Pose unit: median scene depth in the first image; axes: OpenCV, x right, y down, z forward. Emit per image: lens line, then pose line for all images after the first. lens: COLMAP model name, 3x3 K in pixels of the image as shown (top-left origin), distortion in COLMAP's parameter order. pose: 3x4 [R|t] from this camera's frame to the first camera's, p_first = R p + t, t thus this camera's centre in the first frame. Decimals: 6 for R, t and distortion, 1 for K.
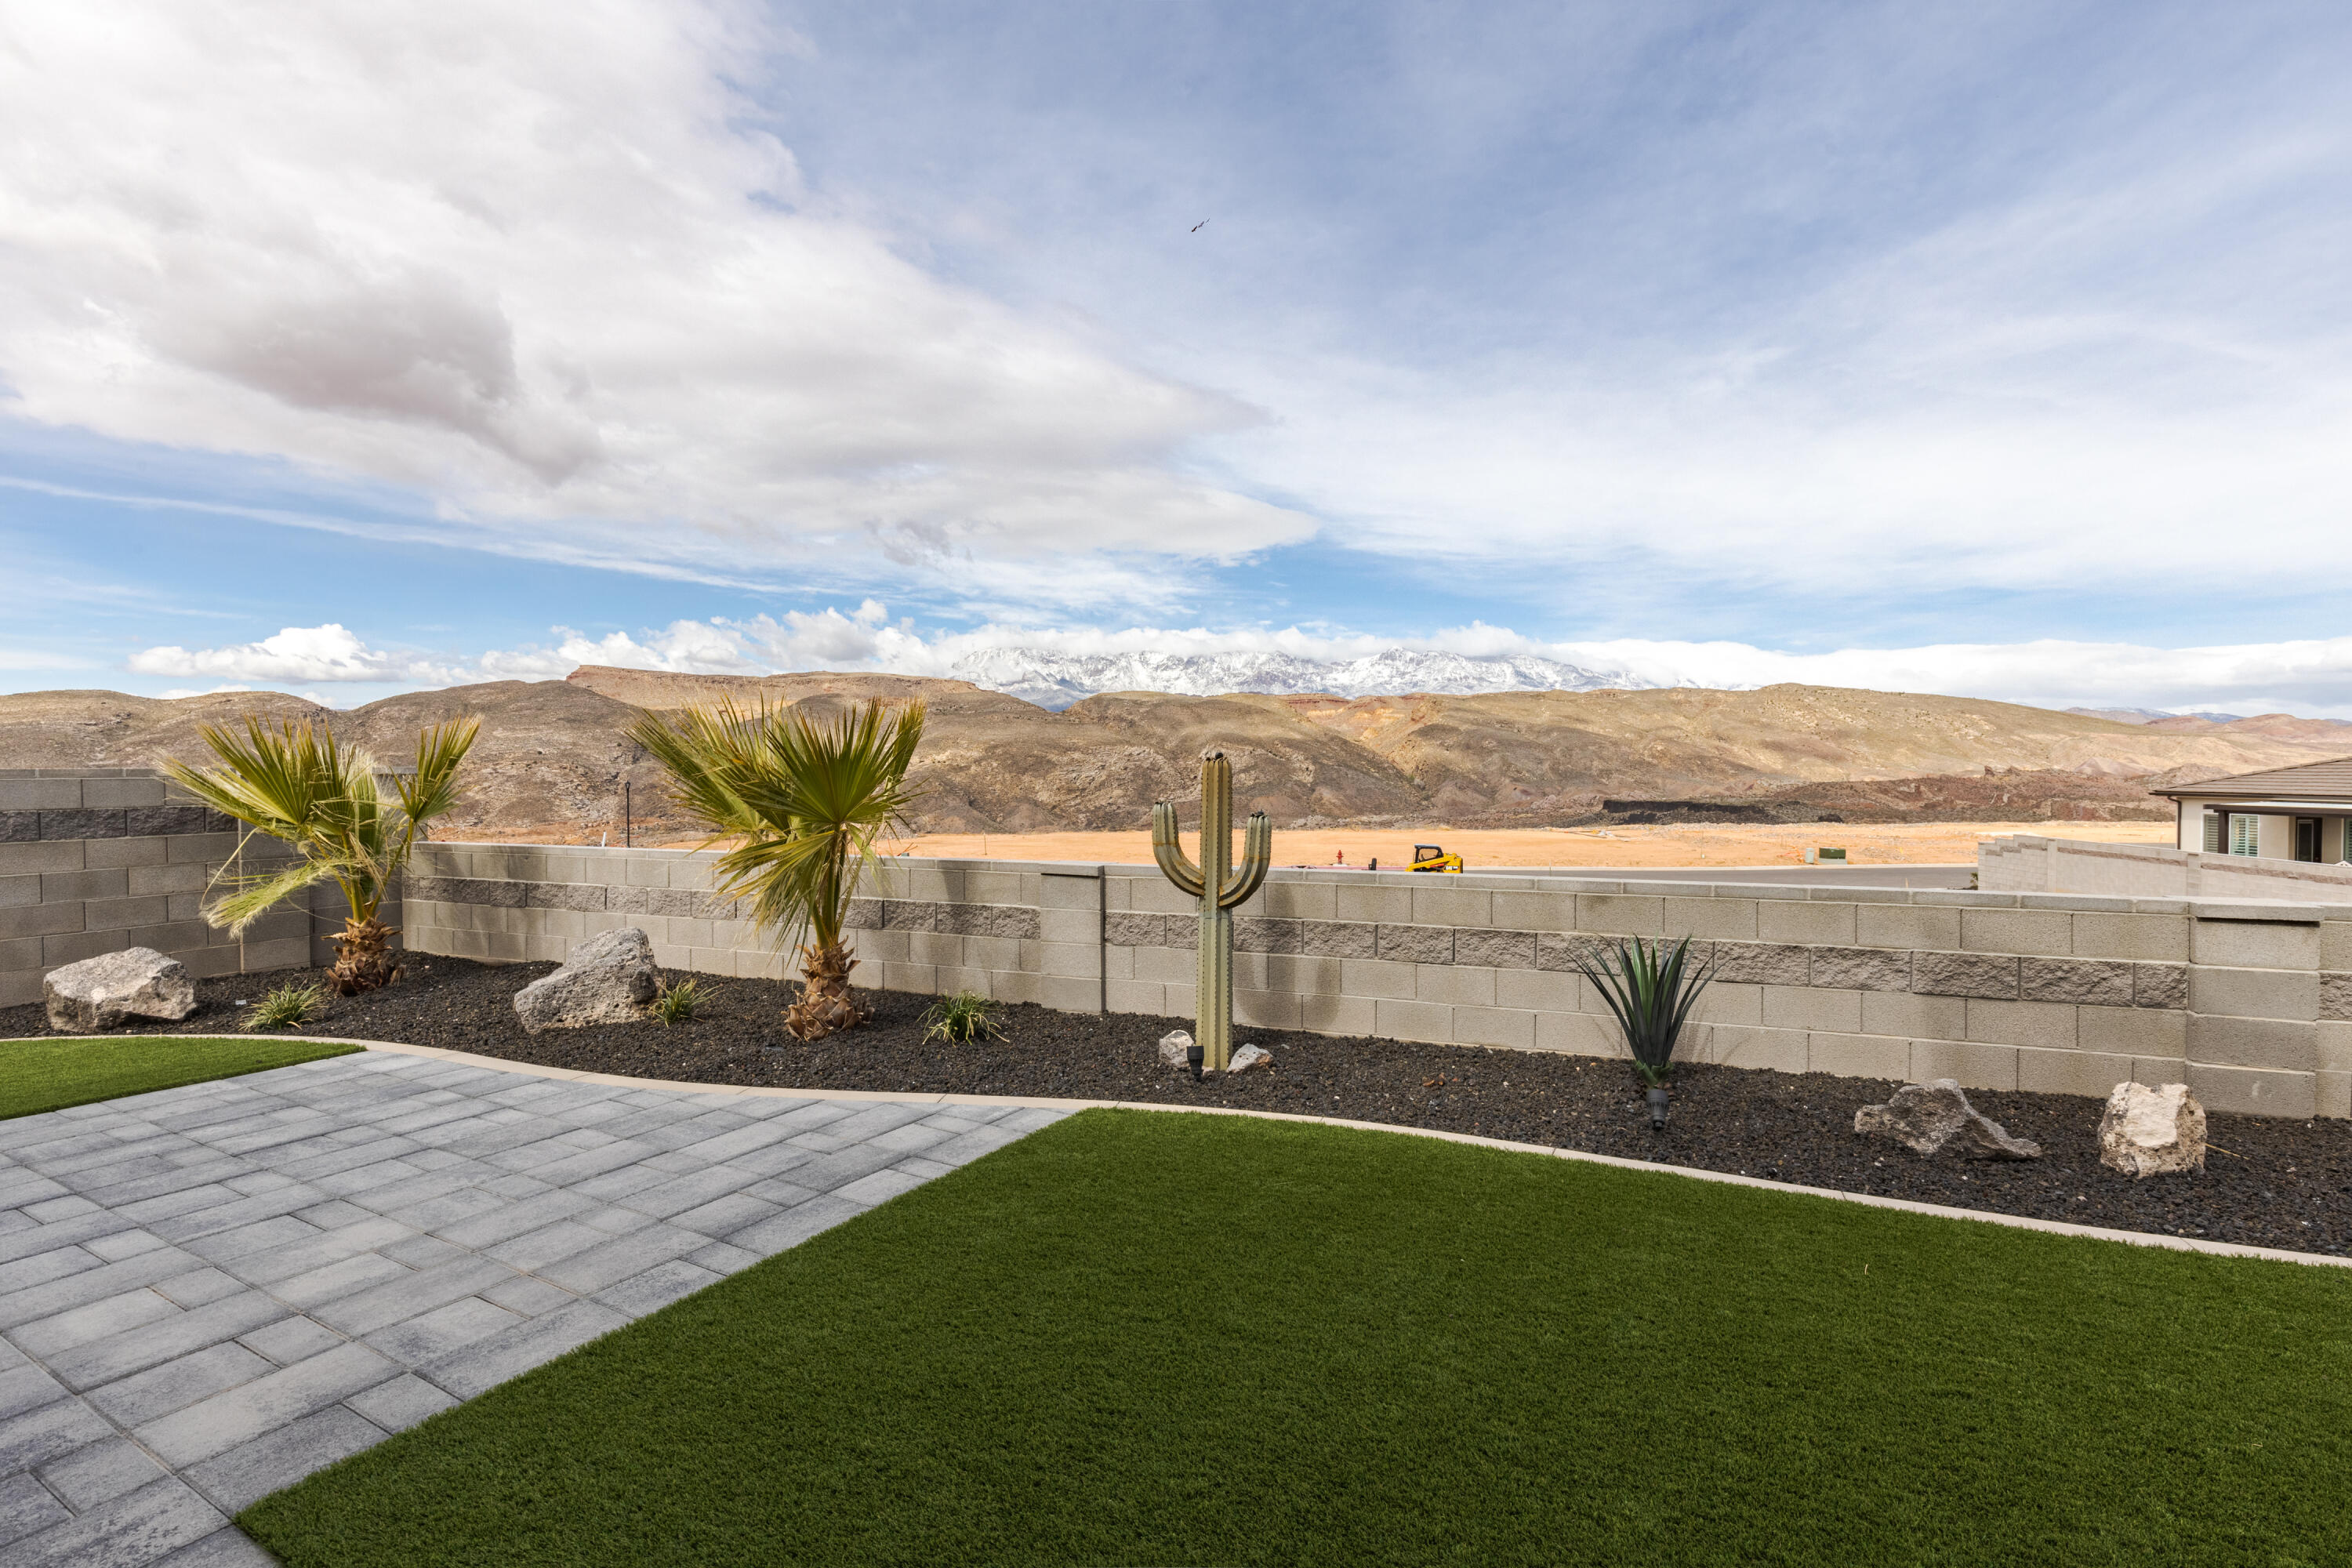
lens RADIAL K [[1053.0, 0, 1176.0], [0, 1053.0, 784.0], [0, 0, 1]] dist [0.000840, -0.000453]
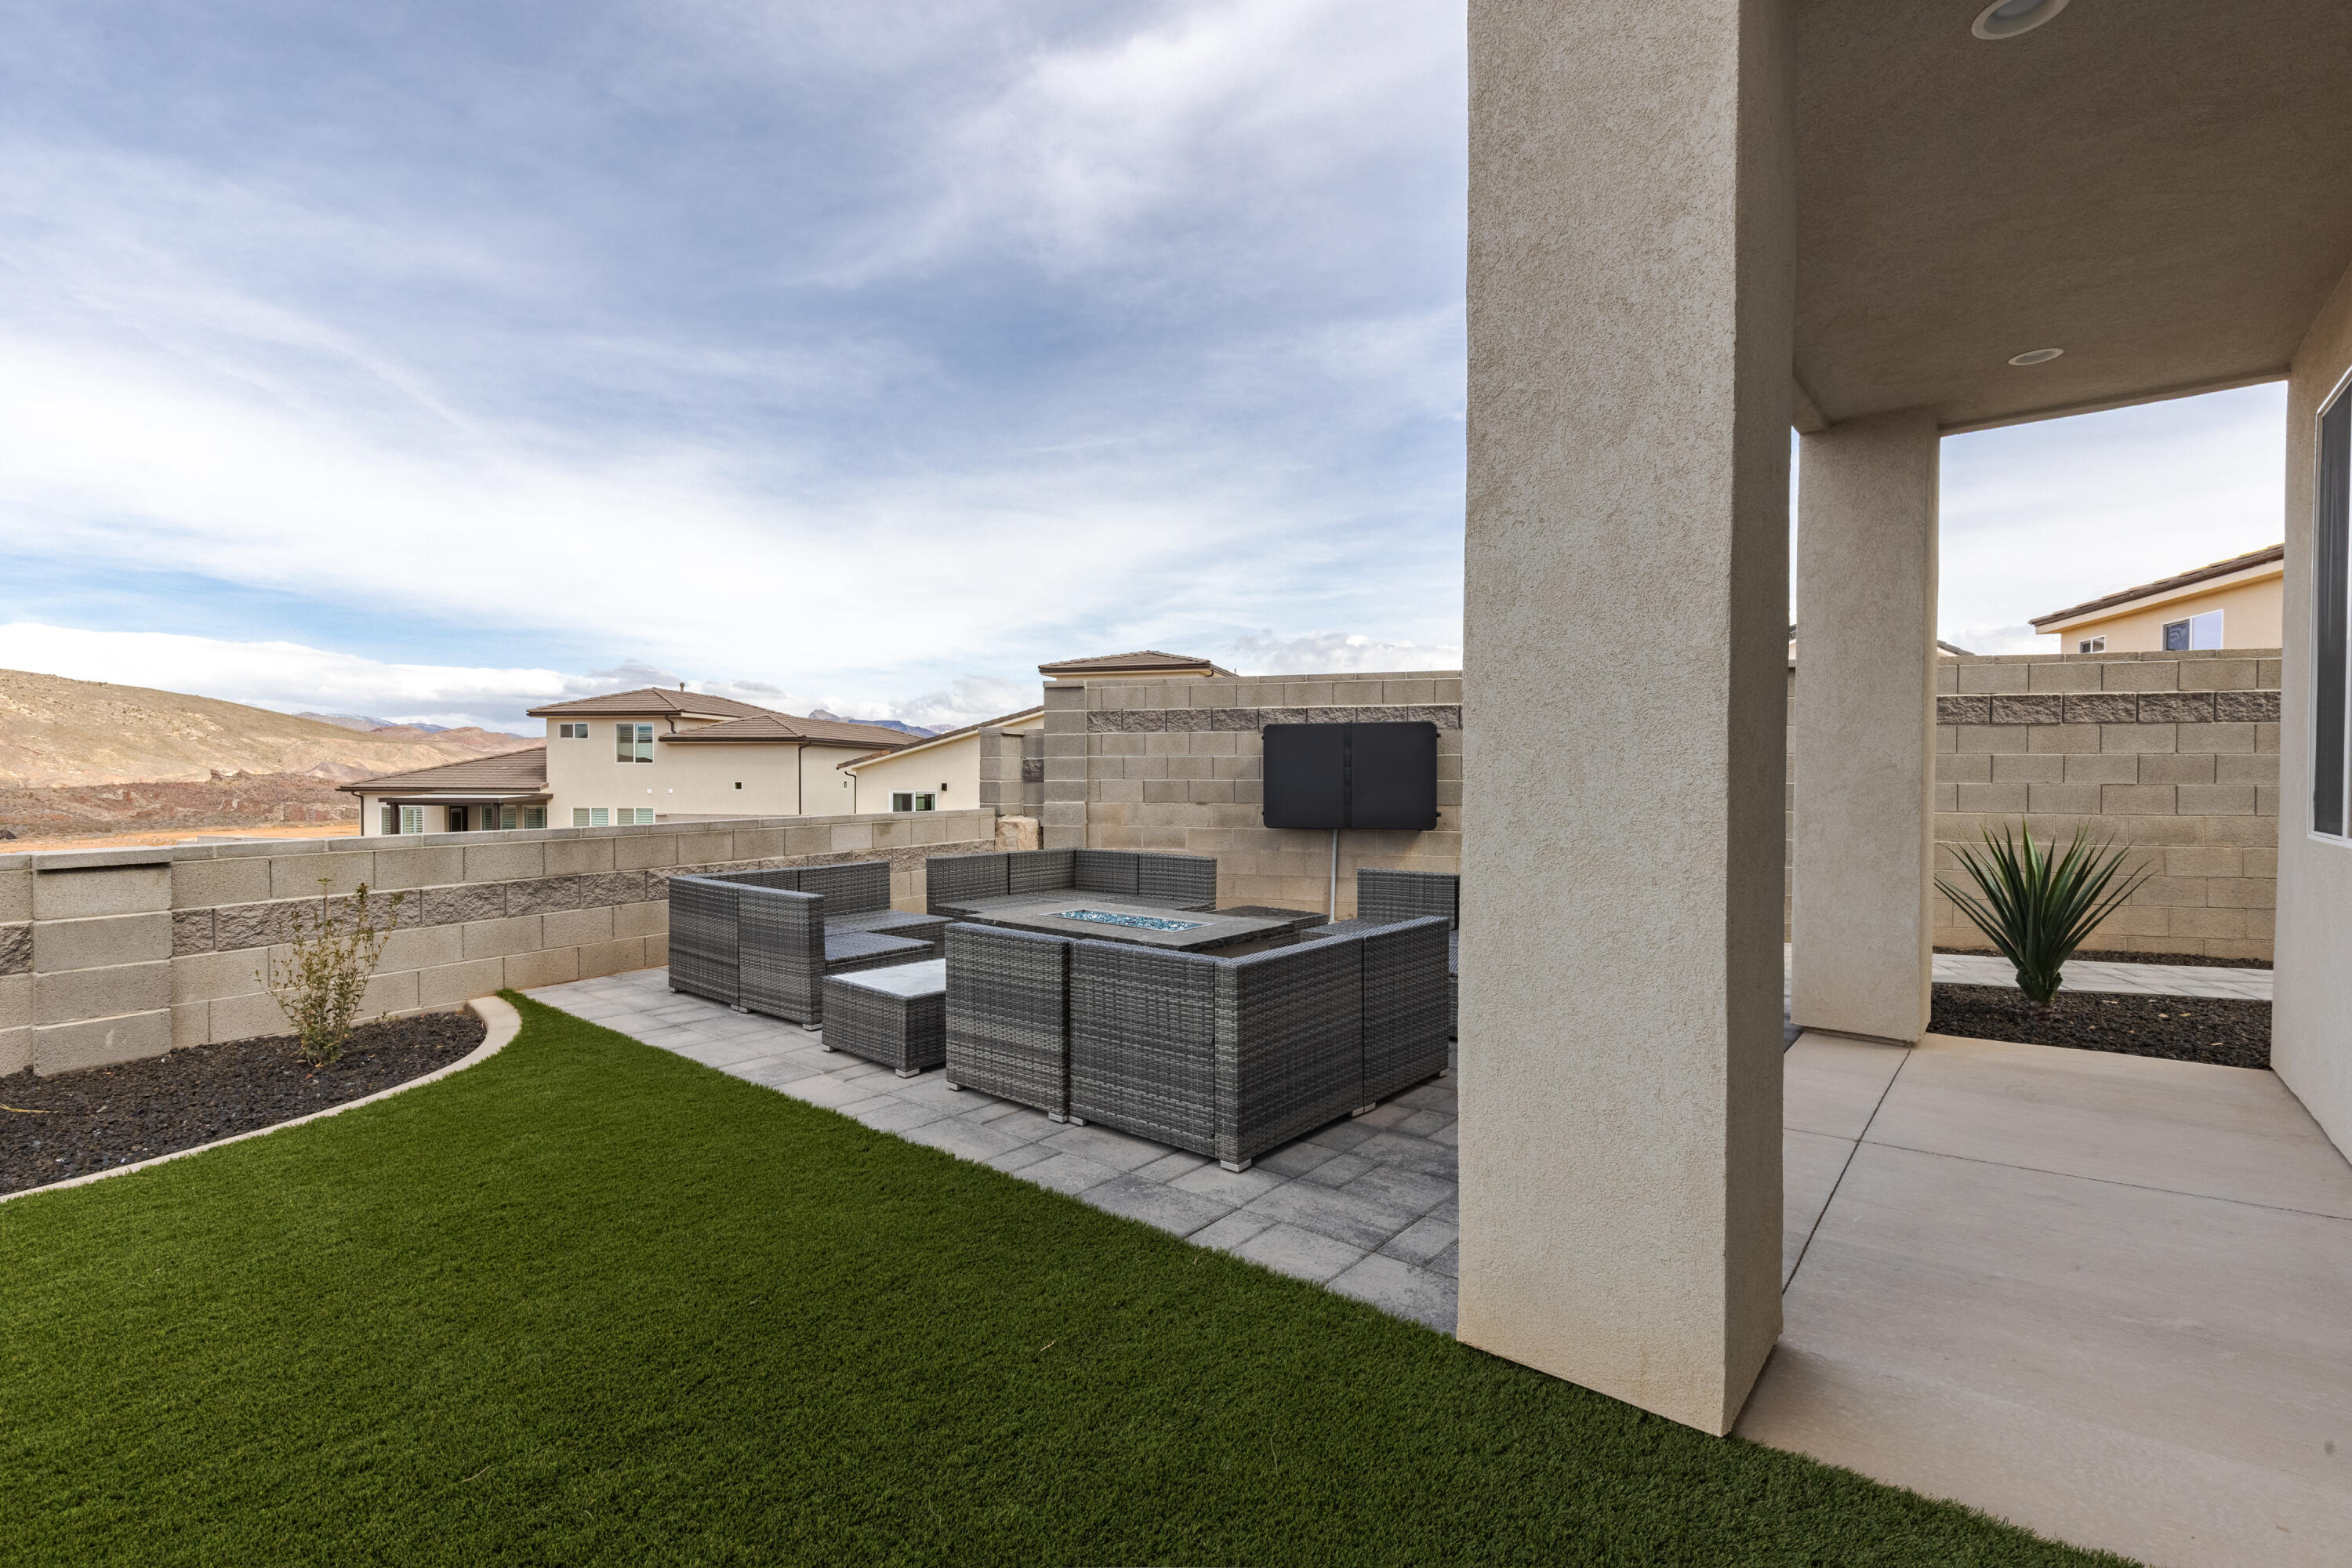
lens RADIAL K [[1053.8, 0, 1176.0], [0, 1053.8, 784.0], [0, 0, 1]] dist [0.003763, -0.000164]
pose [[0.176235, -0.009874, 0.984299, 0.198839], [0.013697, 0.999877, 0.007578, 0.050131], [-0.984253, 0.012146, 0.176349, -0.138460]]
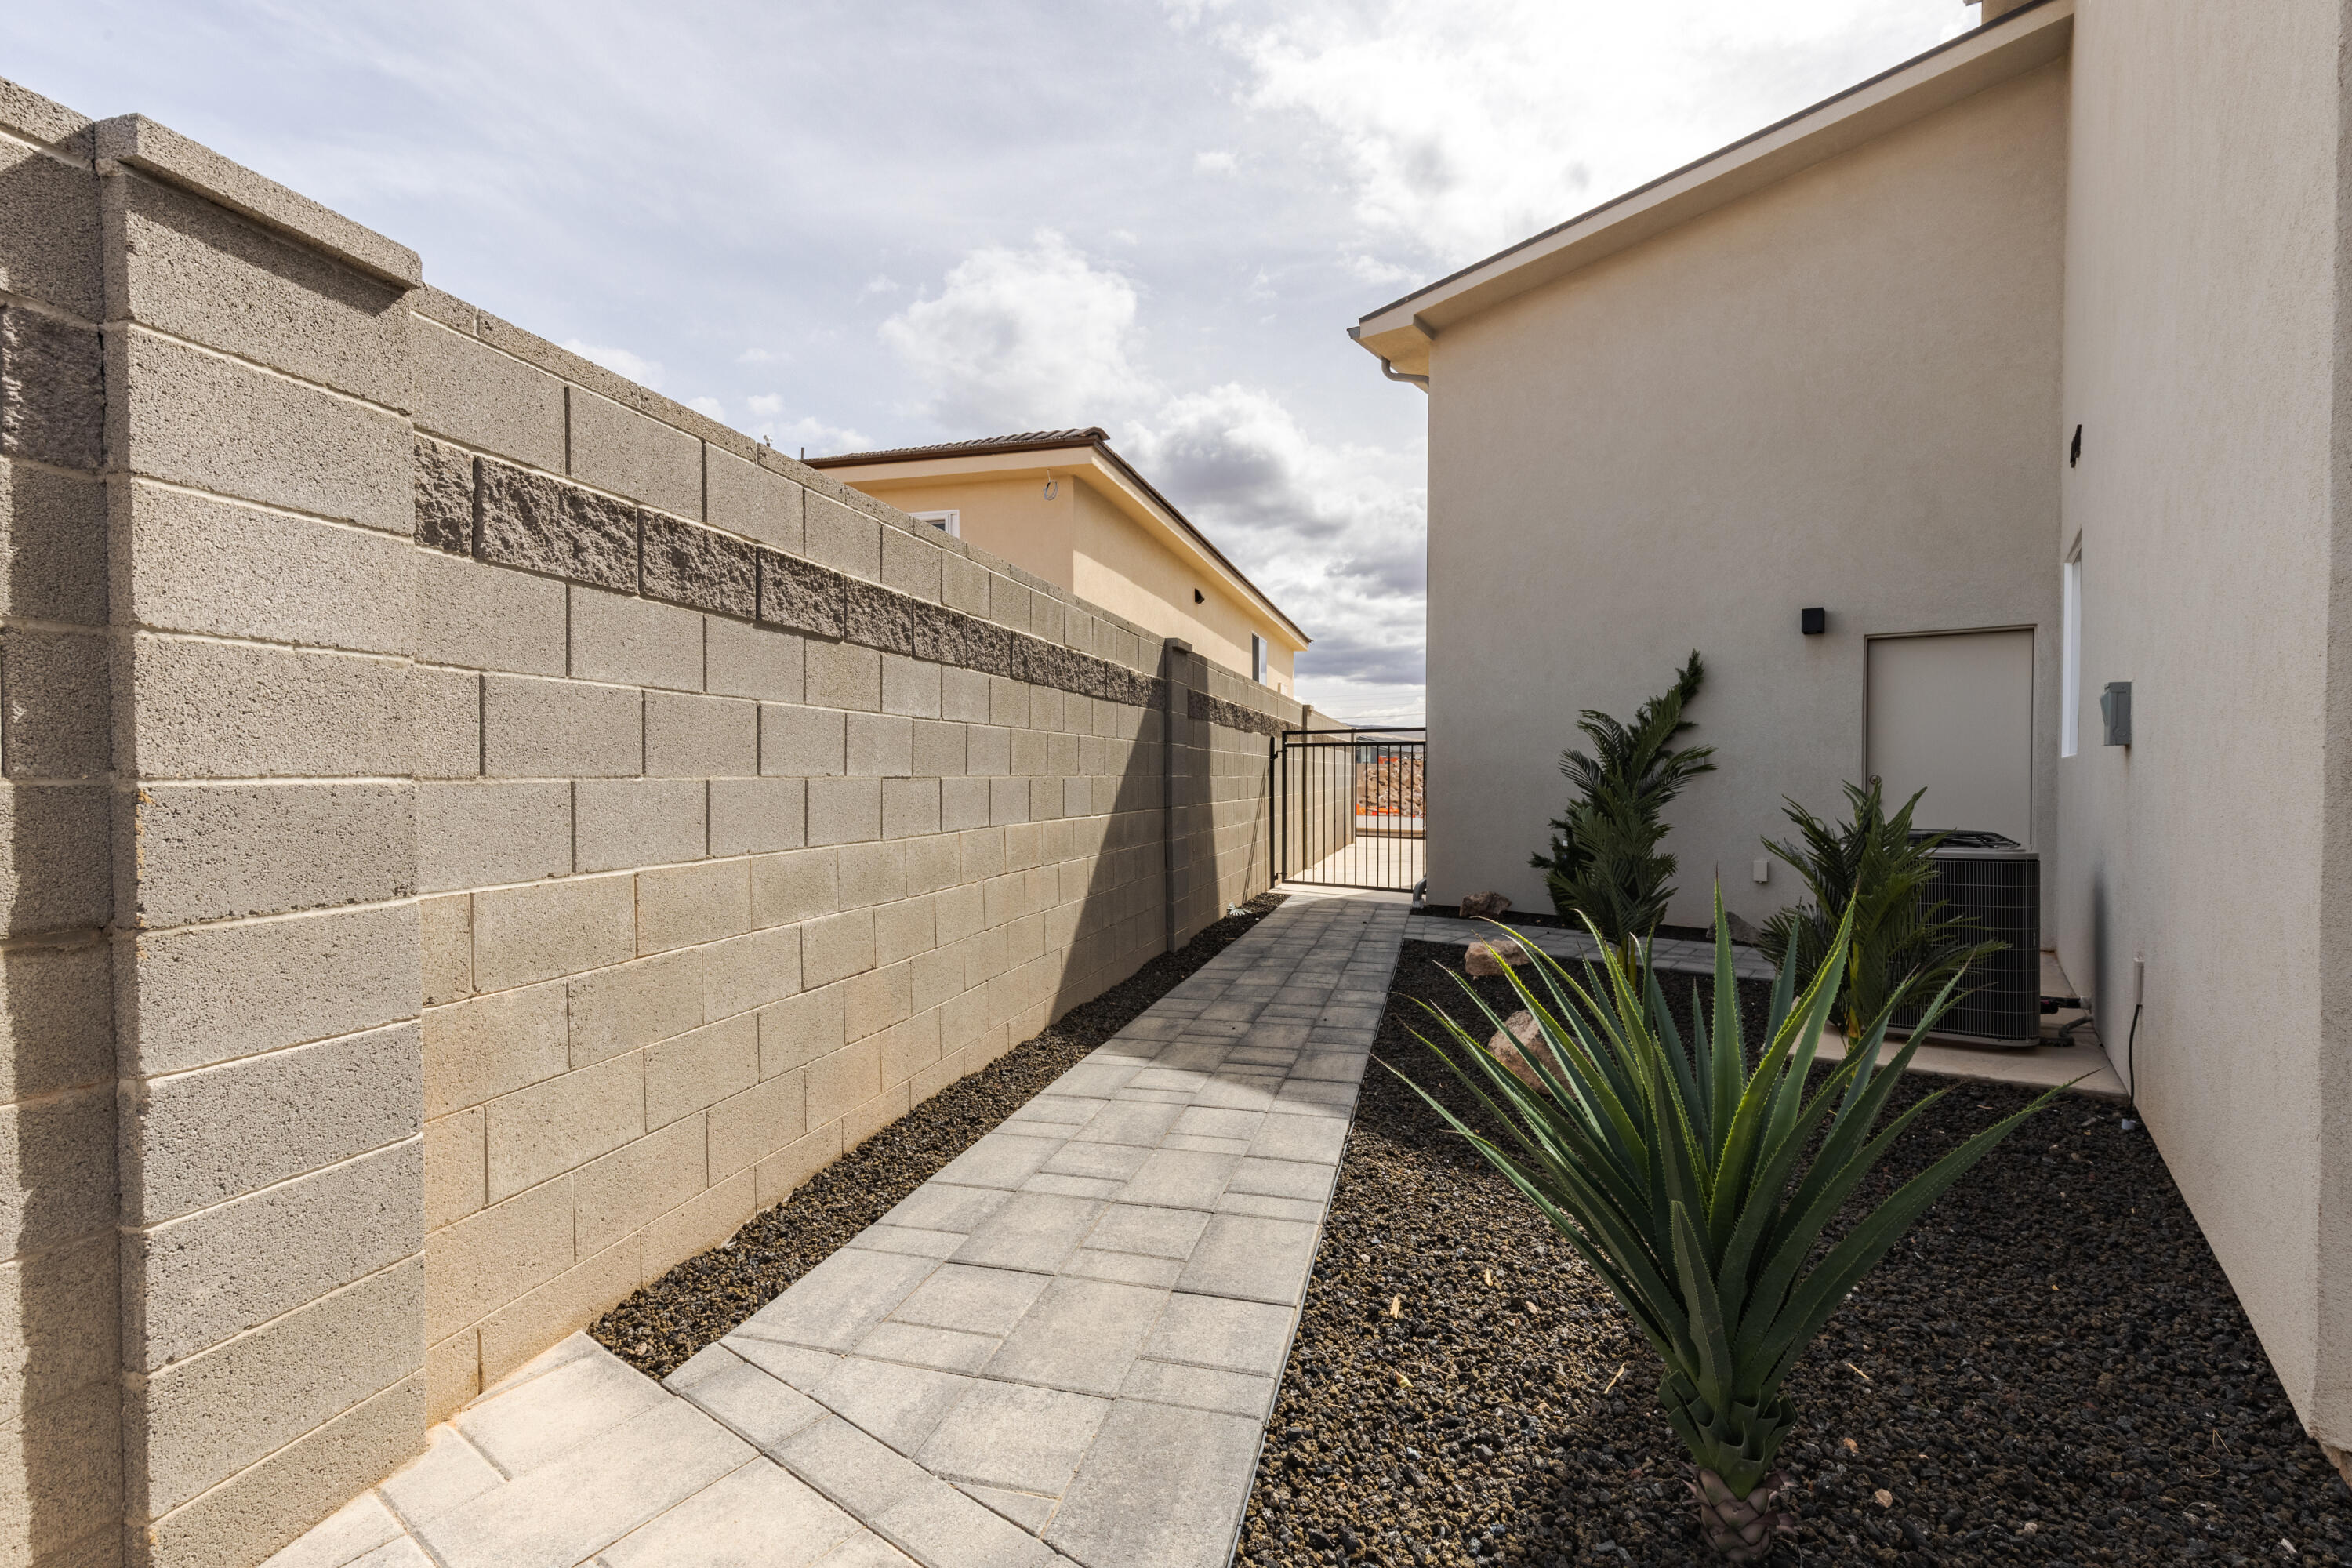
lens RADIAL K [[1053.8, 0, 1176.0], [0, 1053.8, 784.0], [0, 0, 1]] dist [0.003763, -0.000164]
pose [[-0.991007, -0.002821, 0.133778, 1.507067], [0.000700, 0.999655, 0.026265, 0.064533], [-0.133806, 0.026123, -0.990663, -0.460520]]
